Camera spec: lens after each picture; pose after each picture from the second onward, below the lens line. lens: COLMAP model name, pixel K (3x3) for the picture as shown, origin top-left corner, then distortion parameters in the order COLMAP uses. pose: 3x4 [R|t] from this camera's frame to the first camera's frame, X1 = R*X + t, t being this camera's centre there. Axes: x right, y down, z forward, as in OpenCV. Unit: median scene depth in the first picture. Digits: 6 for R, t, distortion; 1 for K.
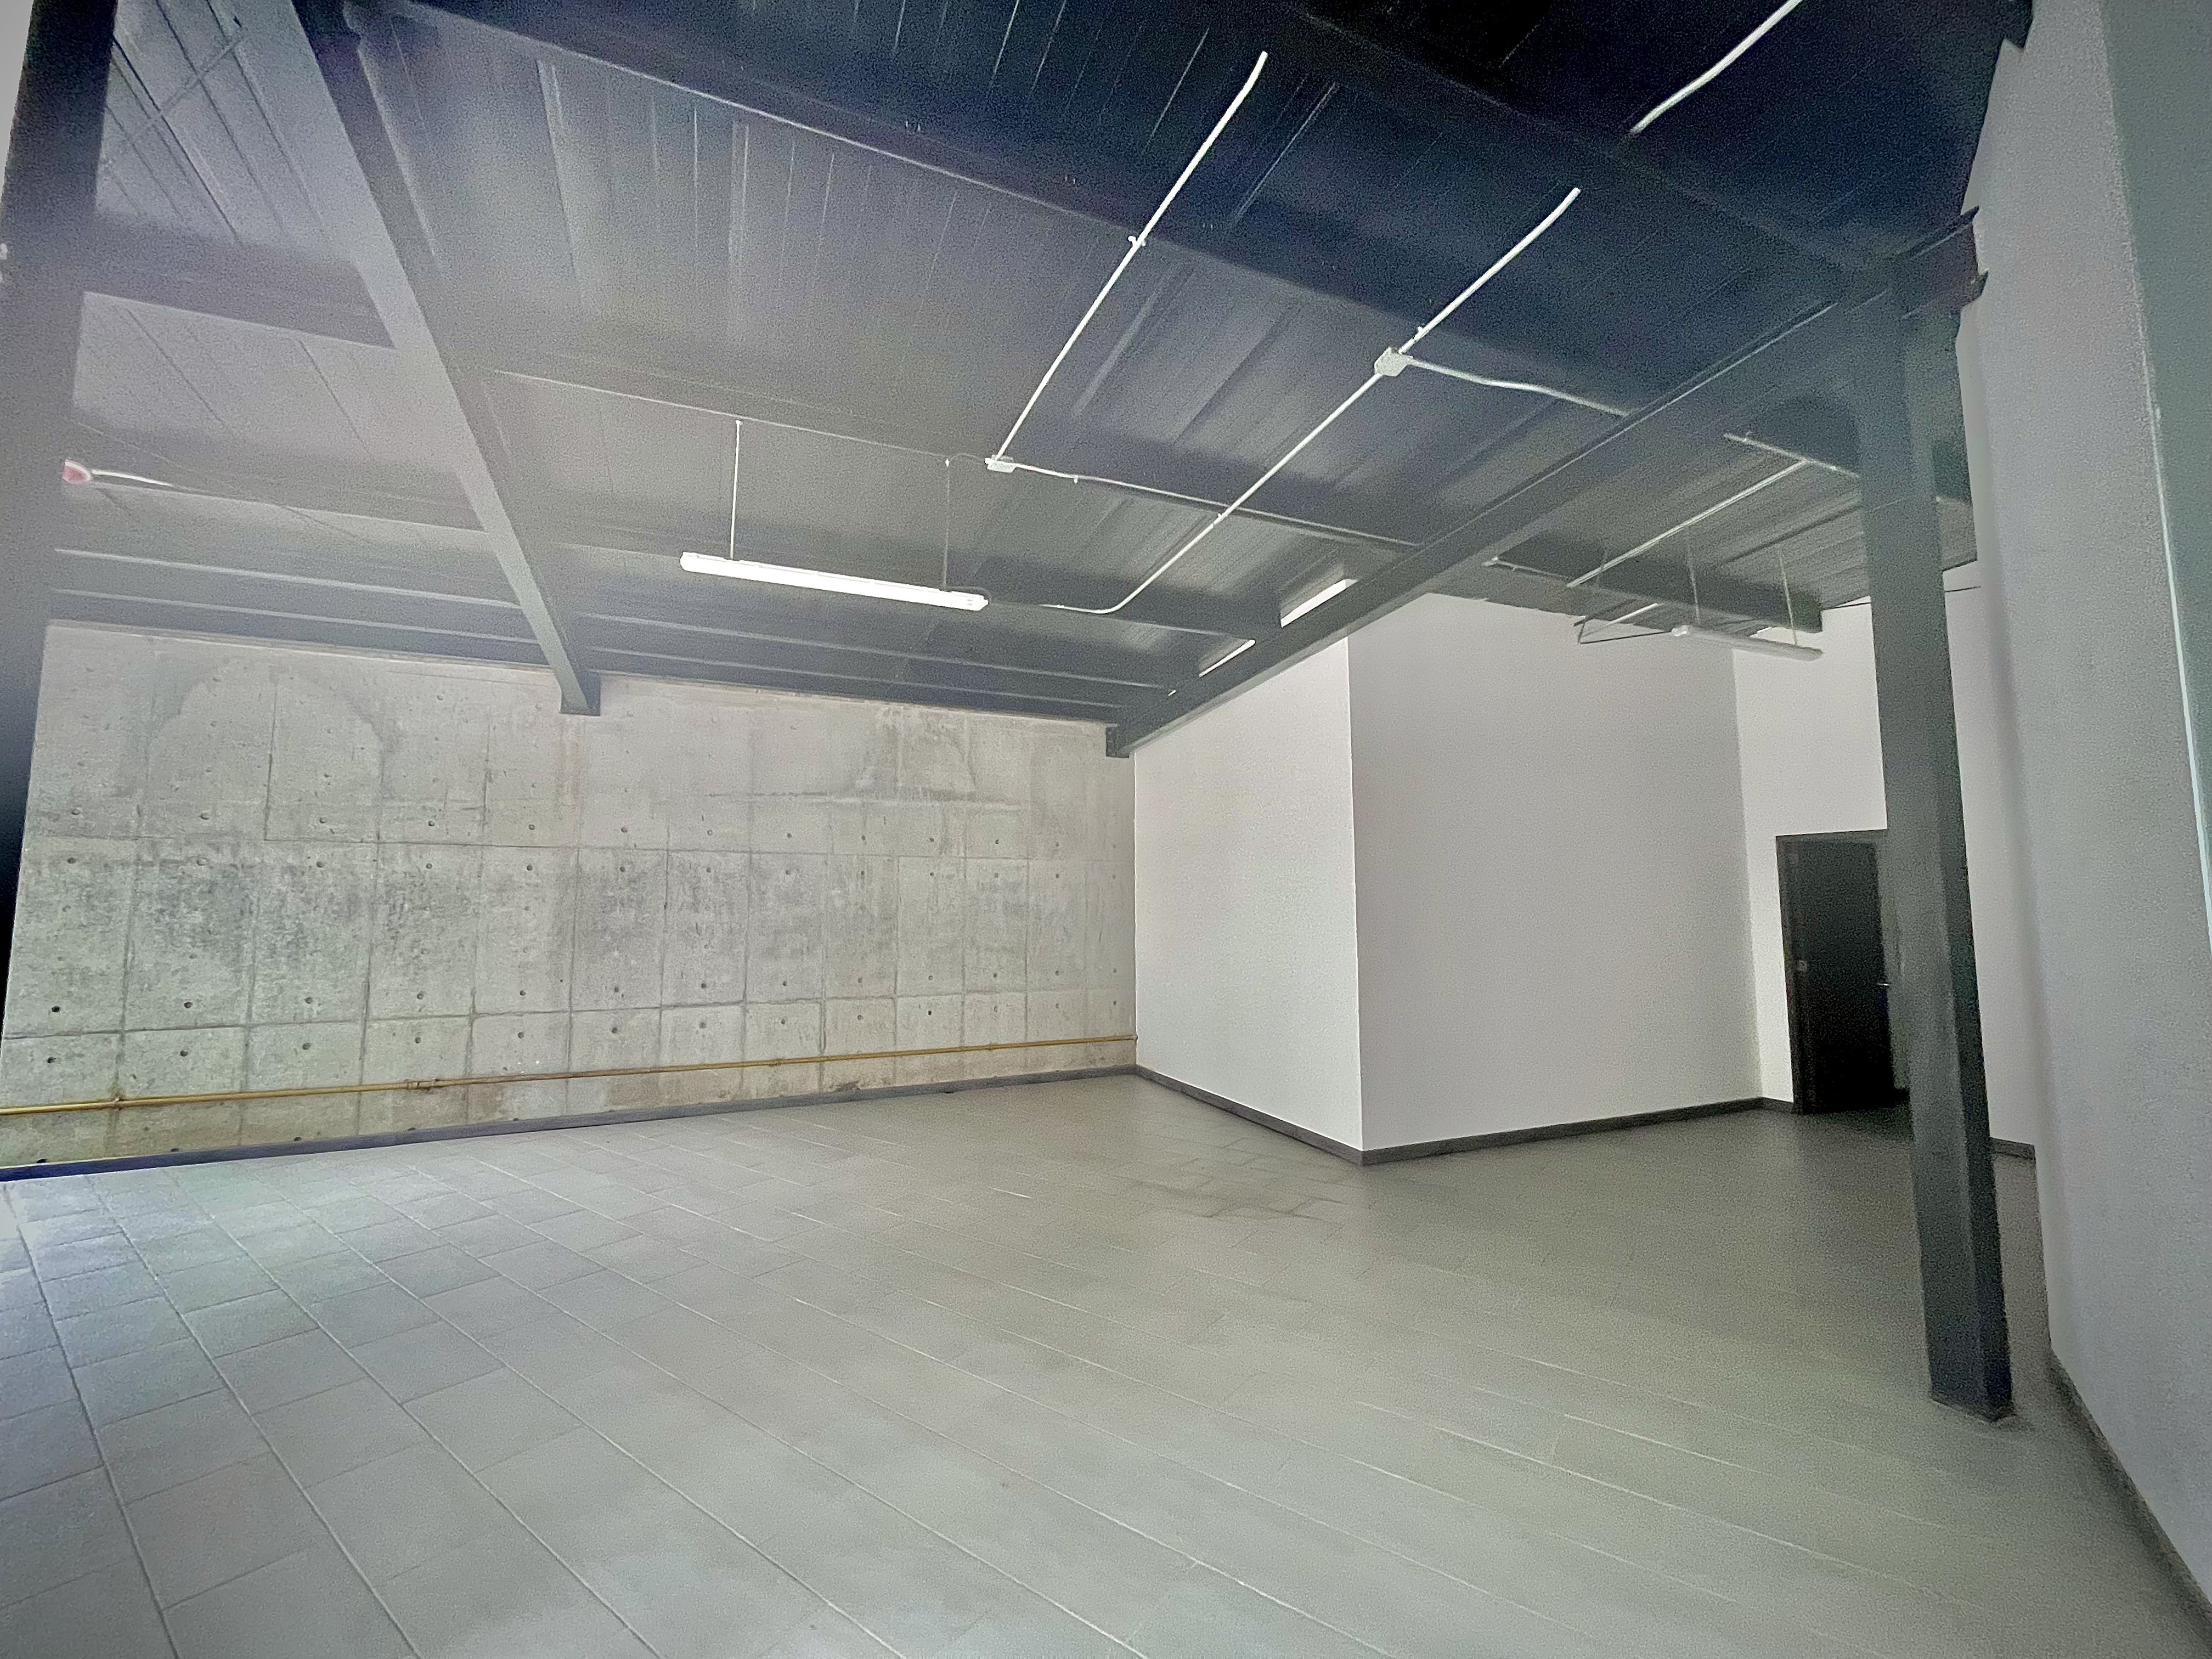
lens RADIAL K [[892.5, 0, 1106.8], [0, 892.5, 827.1], [0, 0, 1]] dist [-0.003093, 0.000526]
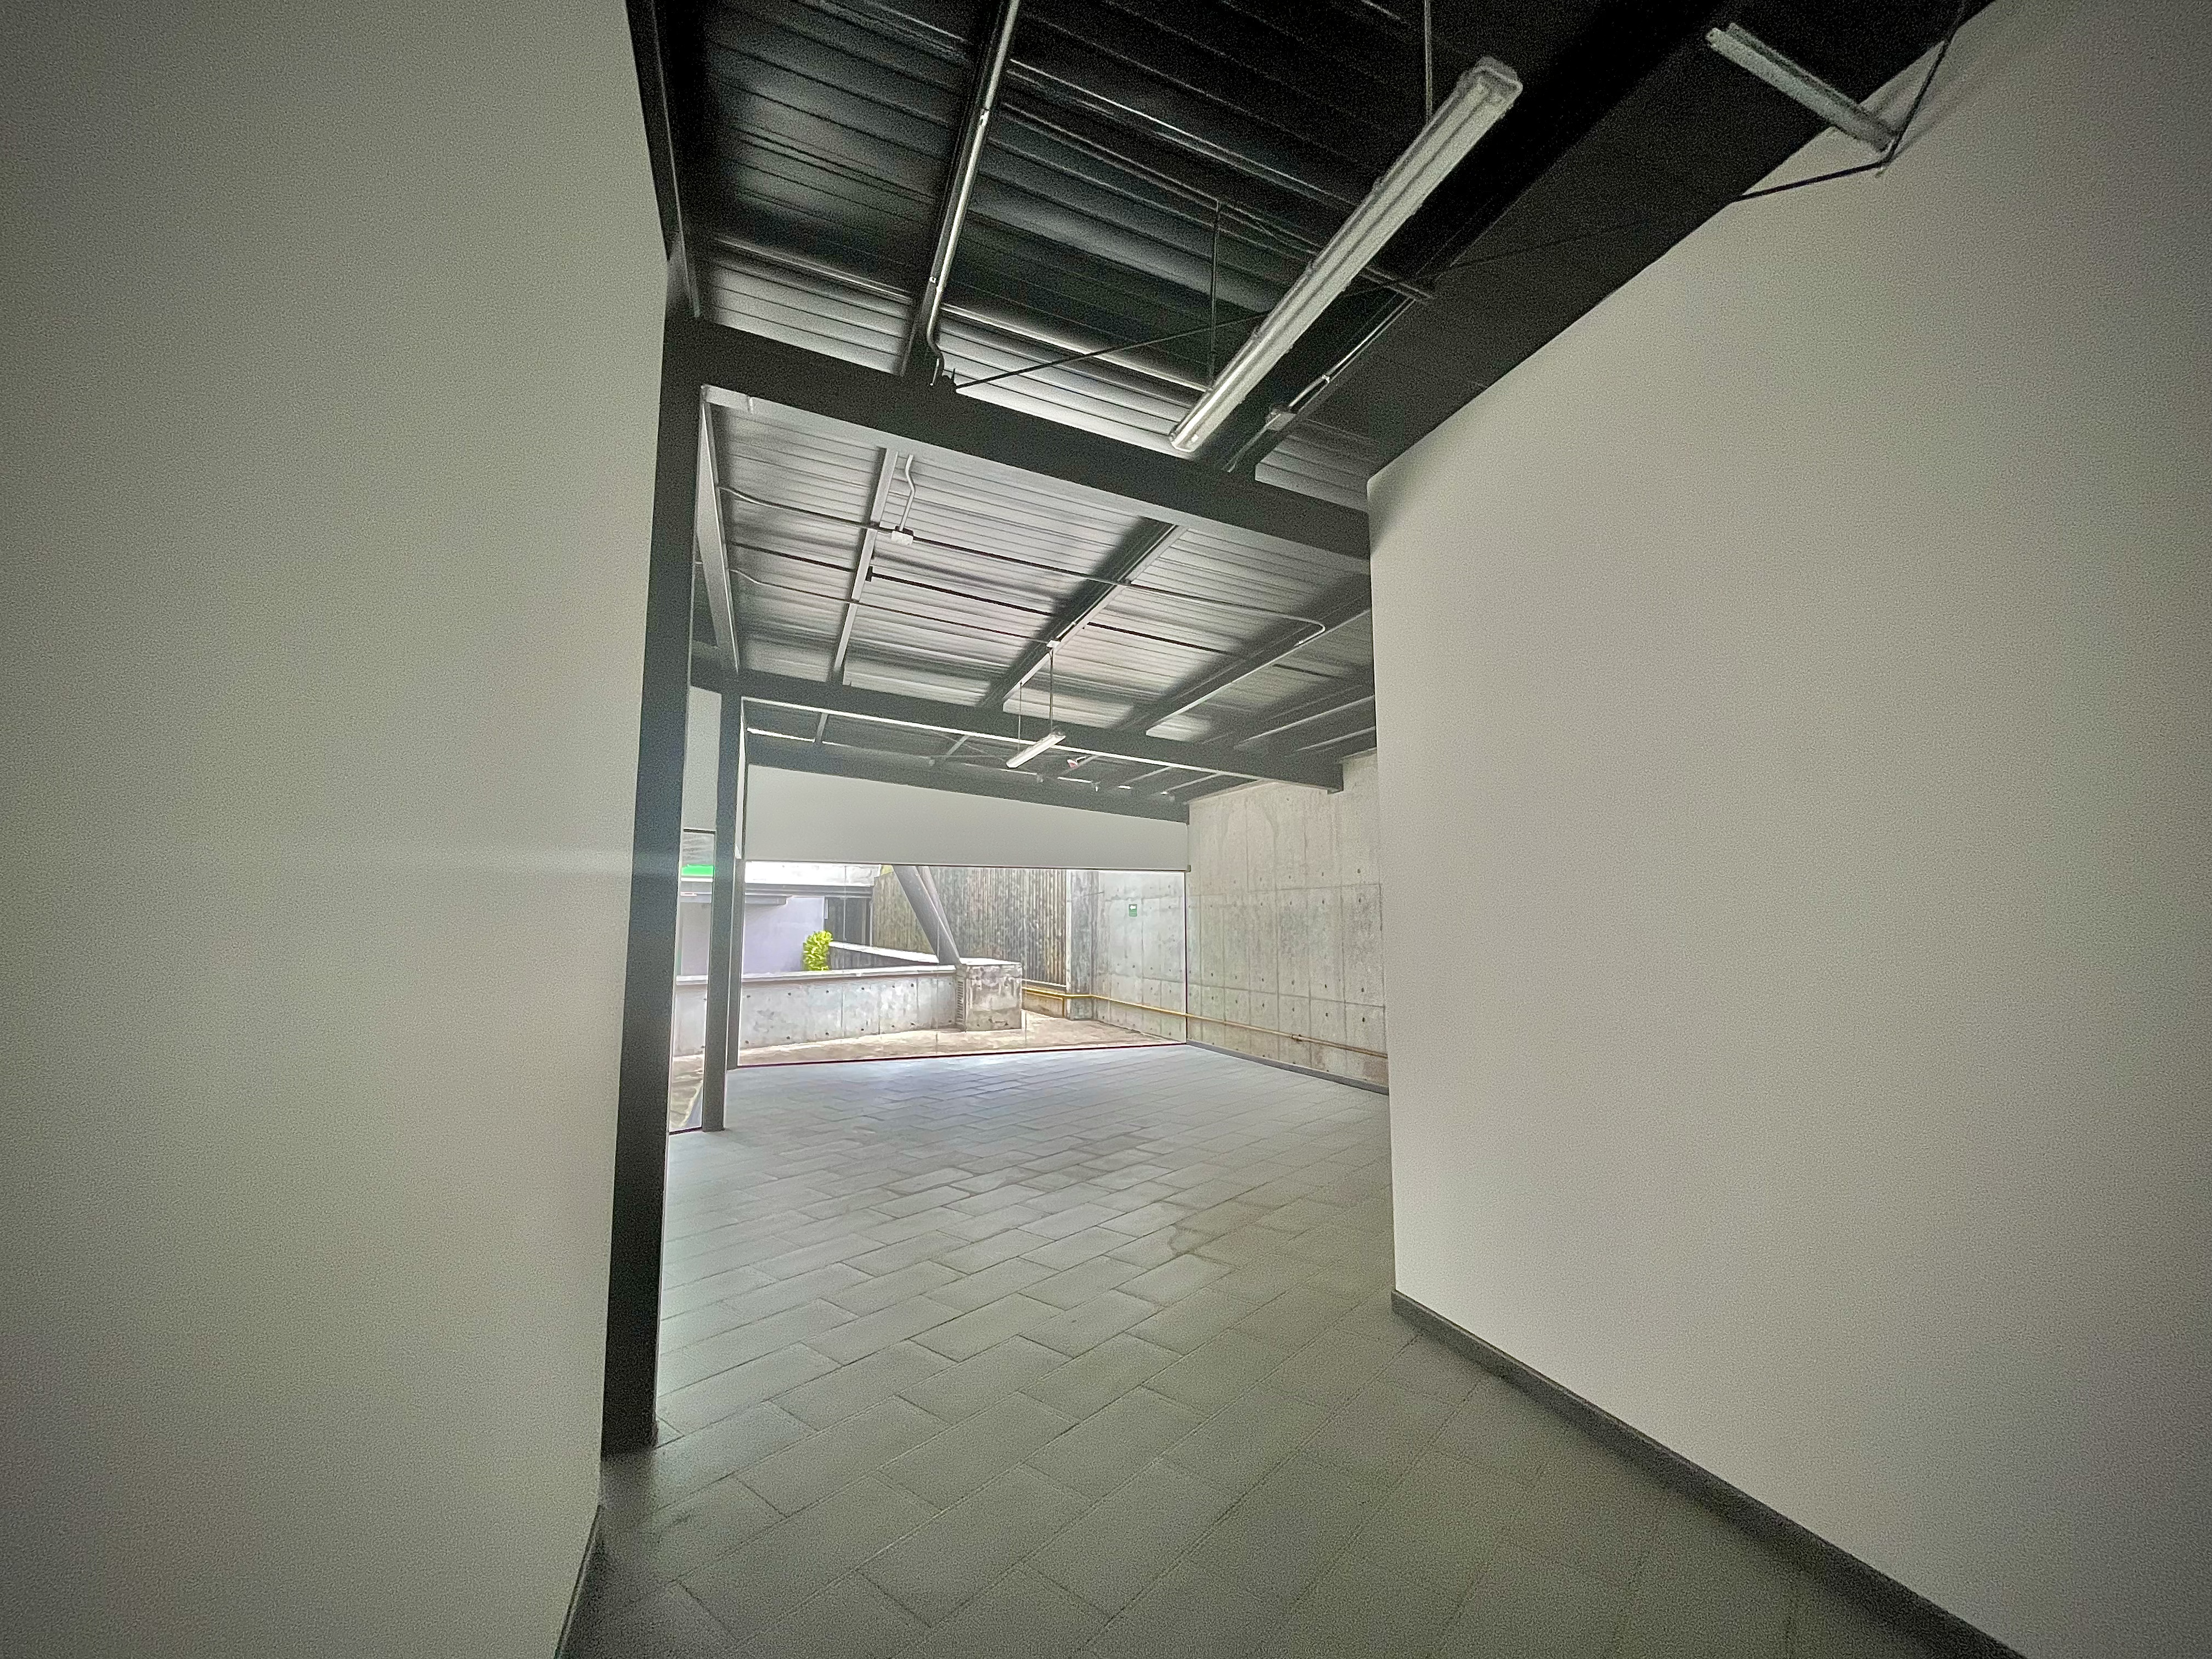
lens RADIAL K [[892.5, 0, 1104.7], [0, 892.5, 828.5], [0, 0, 1]] dist [-0.003093, 0.000526]
pose [[-0.048674, -0.110732, -0.992658, 0.903704], [0.080493, 0.990168, -0.114402, 0.069468], [0.995566, -0.085470, -0.039282, 0.749148]]
